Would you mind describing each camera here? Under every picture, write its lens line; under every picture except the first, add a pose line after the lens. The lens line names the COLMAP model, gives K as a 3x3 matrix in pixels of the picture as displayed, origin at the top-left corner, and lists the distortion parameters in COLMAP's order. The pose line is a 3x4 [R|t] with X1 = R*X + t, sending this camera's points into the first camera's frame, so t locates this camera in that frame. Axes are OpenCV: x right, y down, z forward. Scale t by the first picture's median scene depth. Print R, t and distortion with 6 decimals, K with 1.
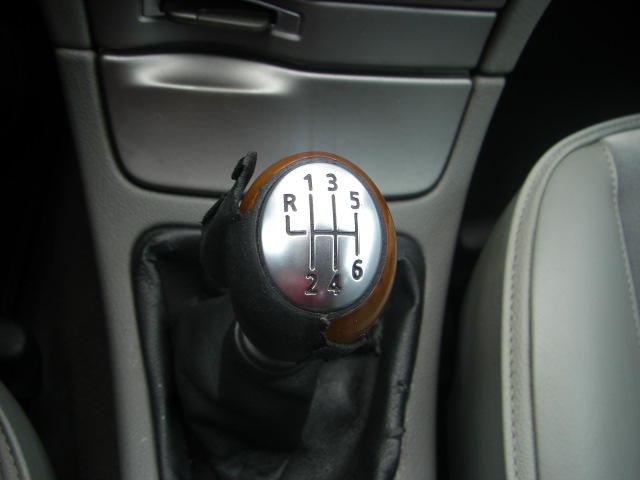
lens RADIAL K [[727.5, 0, 317.7], [0, 727.5, 239.4], [0, 0, 1]] dist [-0.146838, 0.000000]
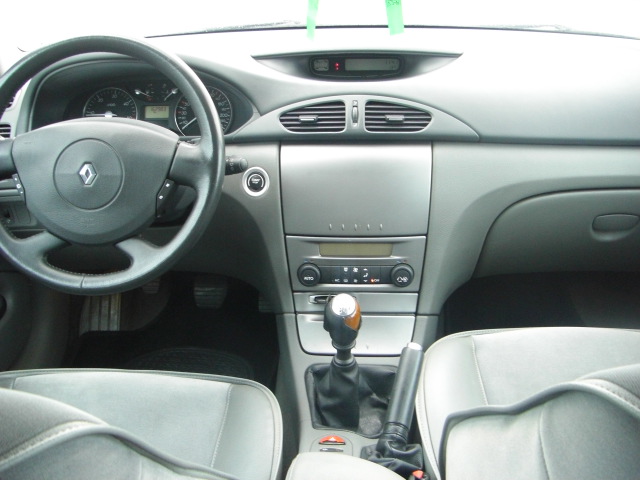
lens RADIAL K [[727.5, 0, 321.6], [0, 727.5, 237.5], [0, 0, 1]] dist [-0.146838, 0.000000]
pose [[0.975503, -0.123217, -0.182240, 0.476181], [-0.012934, 0.794859, -0.606656, 1.524324], [0.219606, 0.594152, 0.773794, -1.836170]]
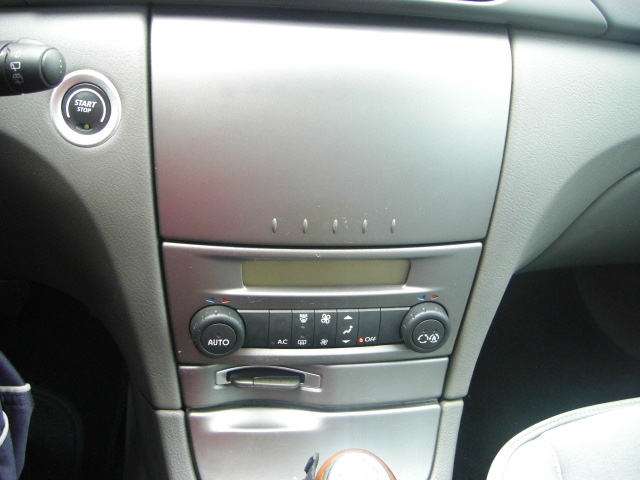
lens RADIAL K [[727.5, 0, 317.9], [0, 727.5, 242.3], [0, 0, 1]] dist [-0.146838, 0.000000]
pose [[0.994514, -0.098703, 0.034649, -0.052191], [0.103730, 0.887698, -0.448588, 0.123476], [0.013519, 0.449721, 0.893067, -0.490990]]
